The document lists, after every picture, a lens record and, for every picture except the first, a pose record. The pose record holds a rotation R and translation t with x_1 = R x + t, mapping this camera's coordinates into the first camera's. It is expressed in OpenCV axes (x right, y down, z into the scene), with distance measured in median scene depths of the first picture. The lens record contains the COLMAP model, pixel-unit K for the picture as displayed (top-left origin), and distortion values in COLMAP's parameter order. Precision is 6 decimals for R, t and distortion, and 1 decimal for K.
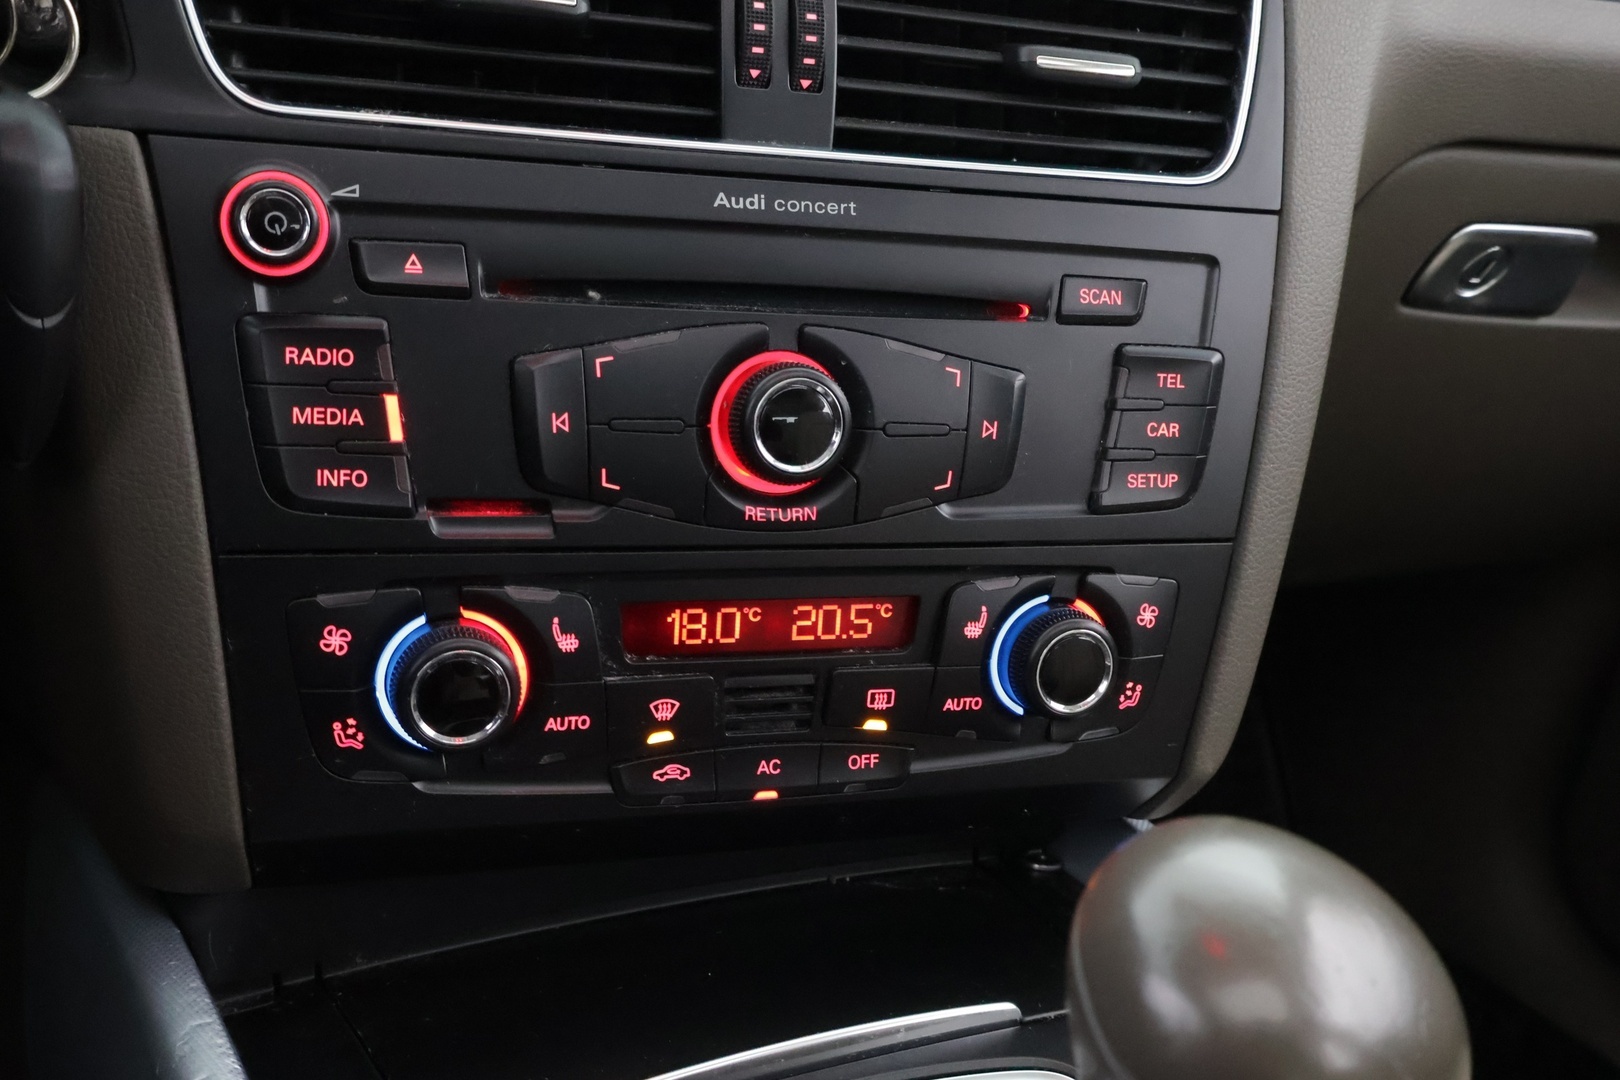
lens RADIAL K [[1577.1, 0, 814.4], [0, 1577.1, 537.8], [0, 0, 1]] dist [0.006570, 0.000000]
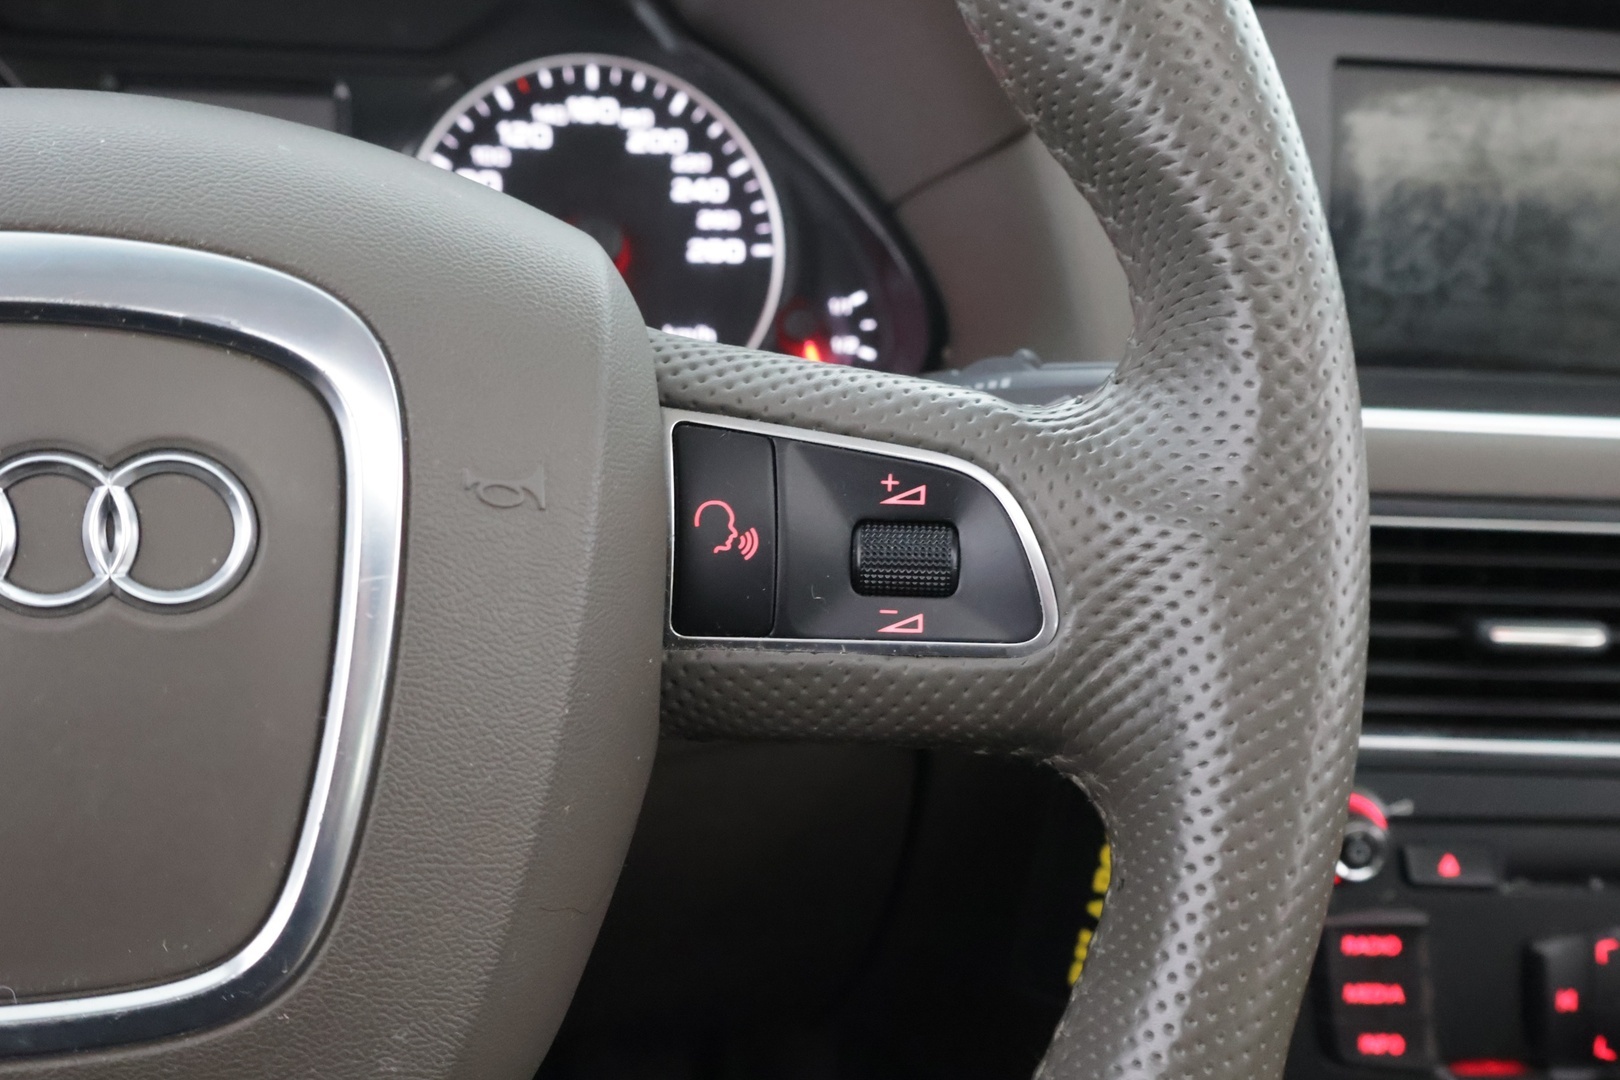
lens RADIAL K [[1834.2, 0, 810.3], [0, 1834.2, 538.5], [0, 0, 1]] dist [0.022796, 0.000000]
pose [[0.961557, 0.038238, -0.271930, -0.324547], [-0.041702, 0.999106, -0.006969, -0.360426], [0.271421, 0.018041, 0.962292, -0.418087]]
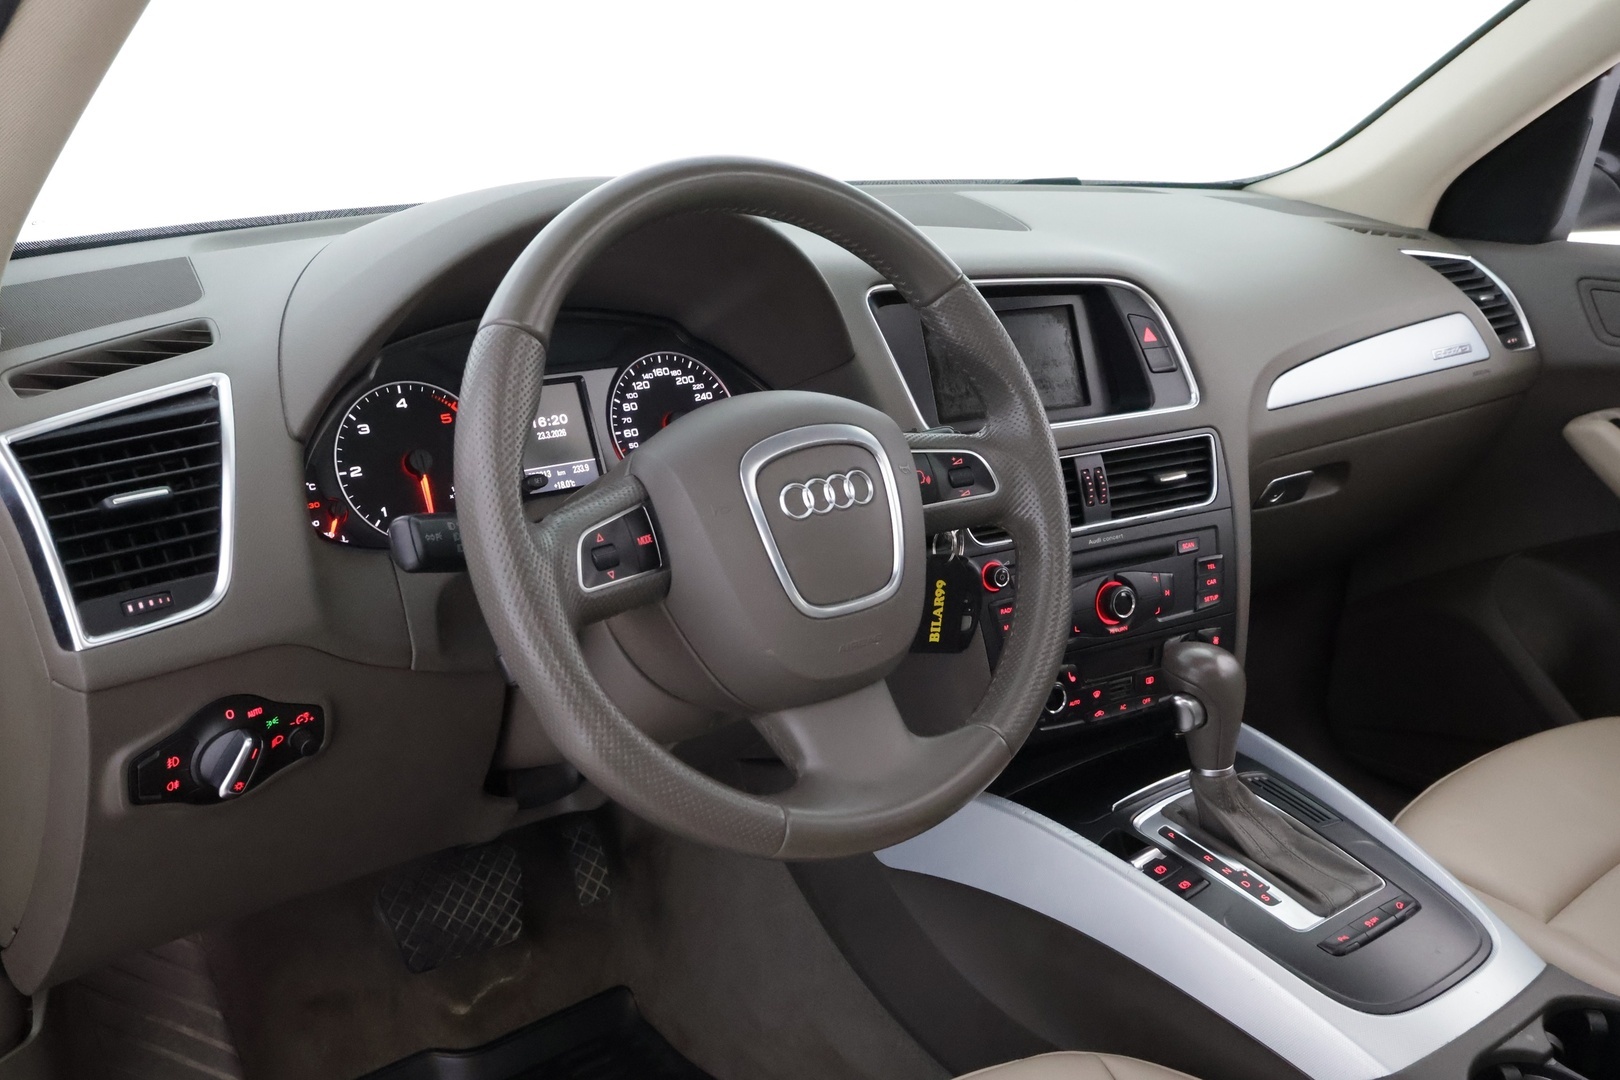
lens RADIAL K [[1488.6, 0, 807.8], [0, 1488.6, 544.4], [0, 0, 1]] dist [0.003069, 0.000000]
pose [[0.972173, -0.171080, 0.160037, -1.154645], [0.177610, 0.983722, -0.027319, -0.227734], [-0.152758, 0.054983, 0.986733, -2.049940]]
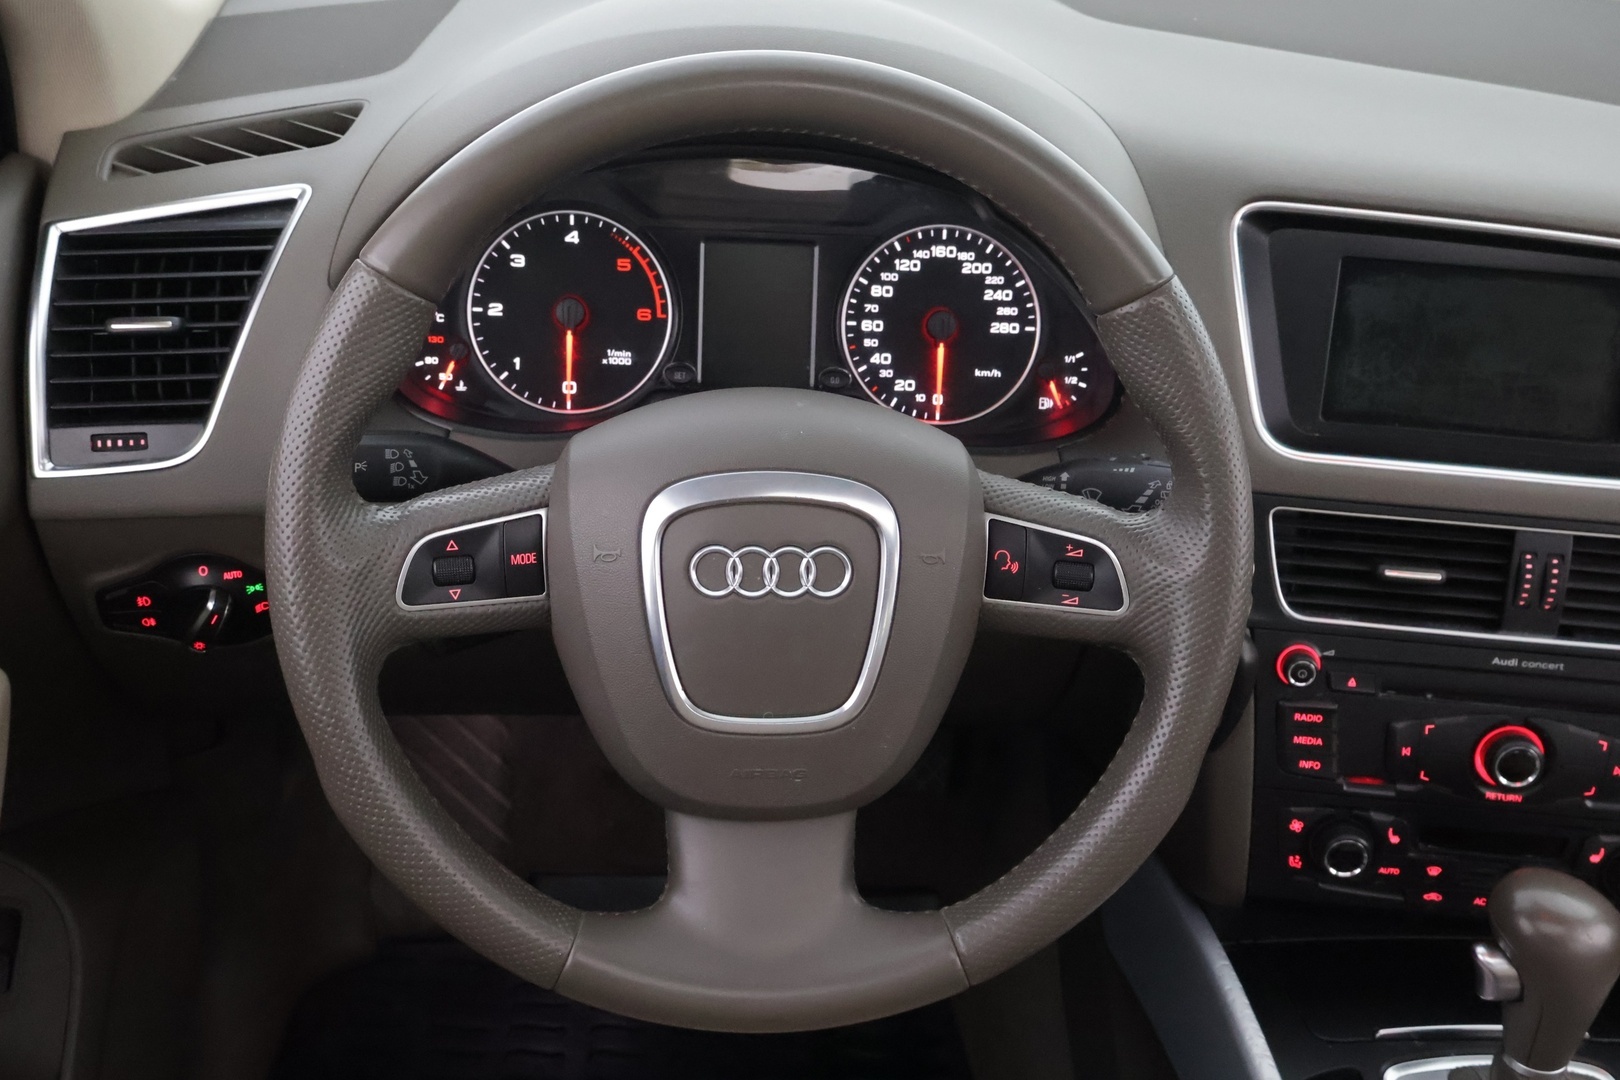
lens RADIAL K [[1705.4, 0, 808.5], [0, 1705.4, 536.6], [0, 0, 1]] dist [-0.000011, 0.000000]
pose [[0.908534, 0.145586, -0.391626, -0.023772], [-0.084455, 0.981971, 0.169117, -0.699909], [0.409186, -0.120574, 0.904449, -1.507185]]
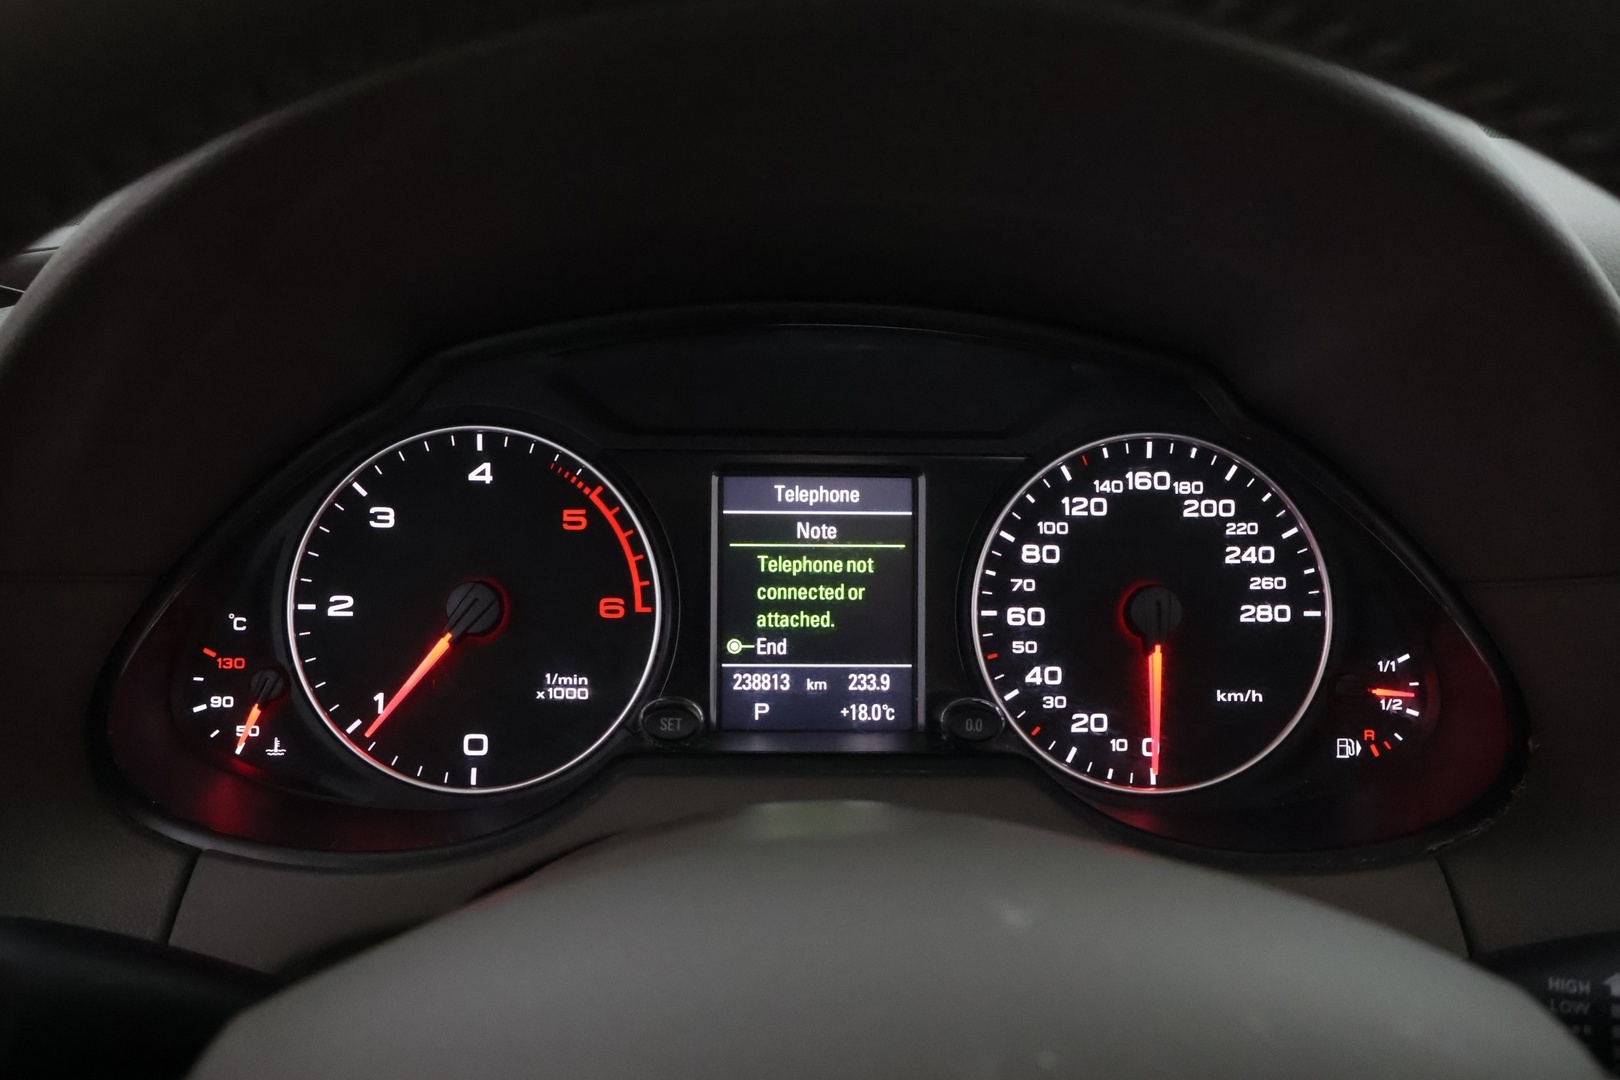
lens RADIAL K [[1337.2, 0, 808.8], [0, 1337.2, 543.8], [0, 0, 1]] dist [-0.003351, 0.007733]
pose [[0.901432, 0.048594, -0.430184, -0.674933], [-0.055663, 0.998442, -0.003855, -0.631510], [0.429327, 0.027421, 0.902733, -0.190966]]
